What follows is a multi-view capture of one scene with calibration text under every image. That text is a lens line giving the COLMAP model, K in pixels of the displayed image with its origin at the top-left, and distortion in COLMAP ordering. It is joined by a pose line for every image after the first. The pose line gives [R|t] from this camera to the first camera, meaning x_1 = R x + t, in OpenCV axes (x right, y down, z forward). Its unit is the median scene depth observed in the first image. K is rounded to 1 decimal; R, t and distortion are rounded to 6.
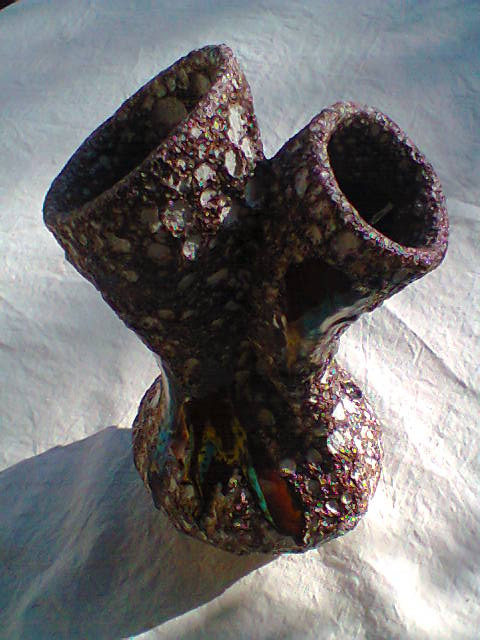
lens RADIAL K [[686.2, 0, 240.0], [0, 686.2, 320.0], [0, 0, 1]] dist [0.123288, -0.344675]
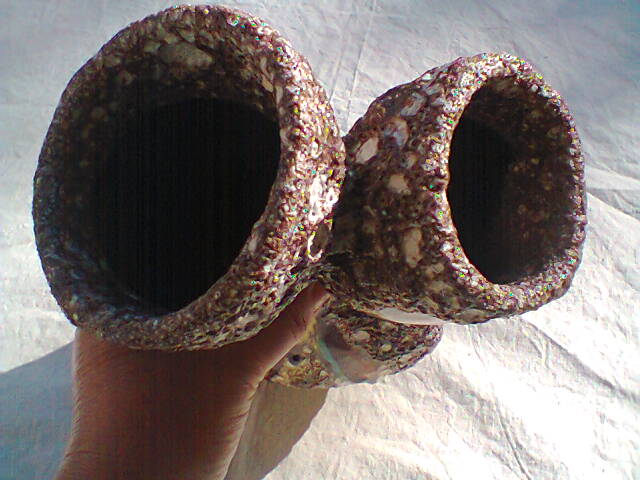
lens RADIAL K [[686.2, 0, 342.0], [0, 686.2, 242.5], [0, 0, 1]] dist [0.123288, -0.344675]
pose [[0.969700, -0.141488, 0.199154, -0.118705], [0.142932, 0.989706, 0.007183, -0.118859], [-0.198120, 0.021500, 0.979942, 0.244617]]
